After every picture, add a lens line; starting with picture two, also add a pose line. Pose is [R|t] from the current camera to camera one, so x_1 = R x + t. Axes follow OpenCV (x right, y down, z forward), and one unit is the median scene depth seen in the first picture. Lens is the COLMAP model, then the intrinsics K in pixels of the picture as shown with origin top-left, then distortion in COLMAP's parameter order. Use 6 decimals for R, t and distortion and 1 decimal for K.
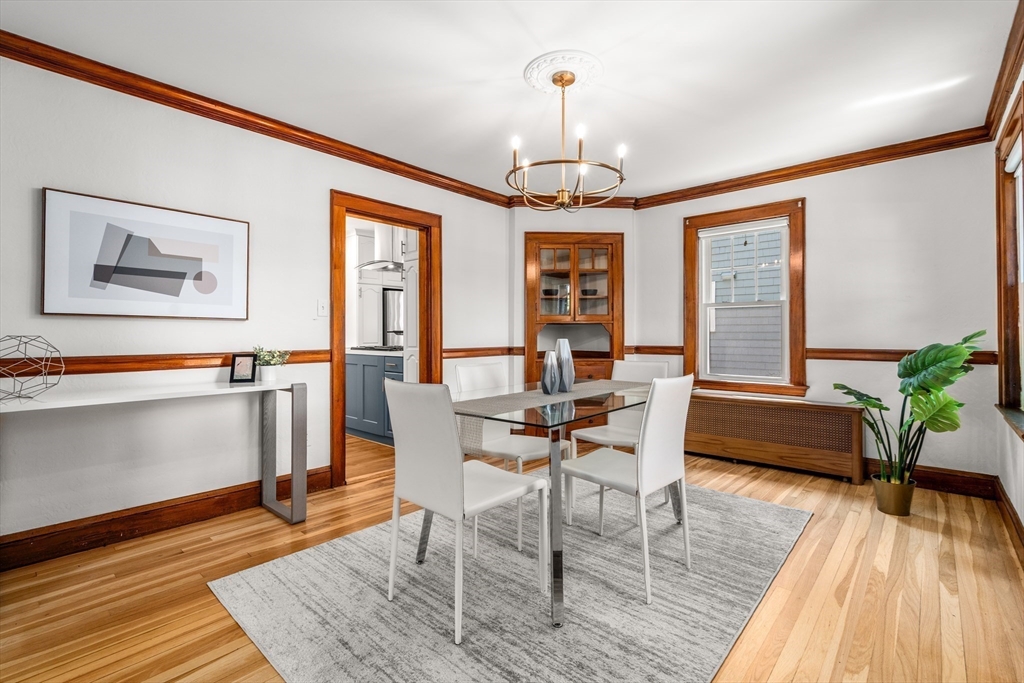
lens RADIAL K [[471.0, 0, 504.8], [0, 471.0, 341.1], [0, 0, 1]] dist [-0.002424, 0.001575]
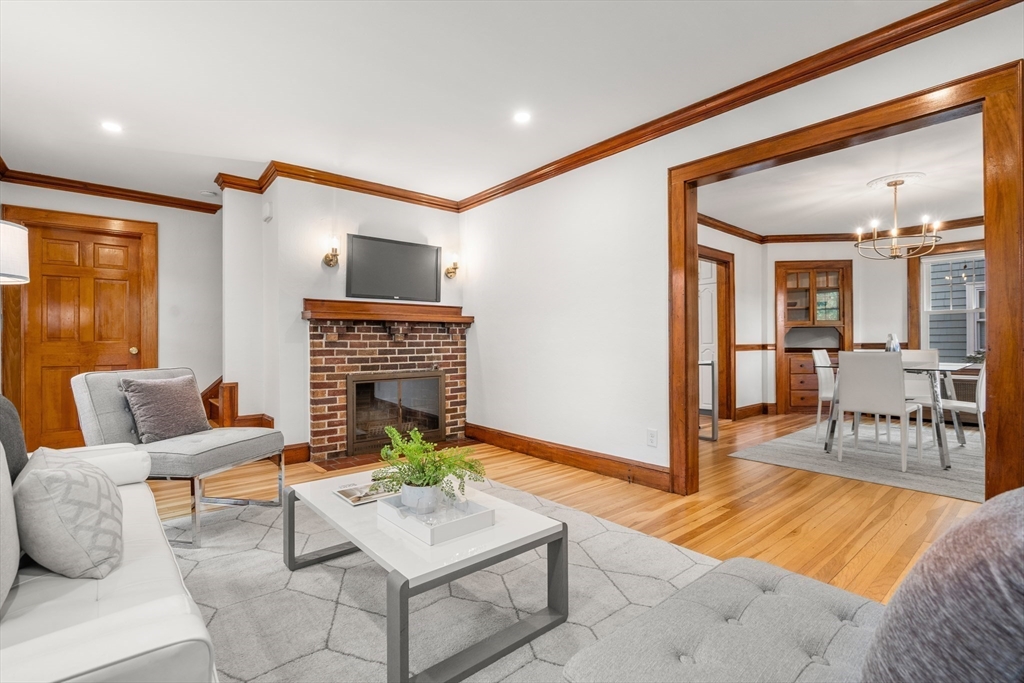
lens RADIAL K [[471.0, 0, 505.9], [0, 471.0, 347.5], [0, 0, 1]] dist [-0.002424, 0.001575]
pose [[0.991616, -0.003665, -0.129171, -0.653155], [0.002712, 0.999968, -0.007554, 0.035325], [0.129194, 0.007140, 0.991594, -0.546627]]
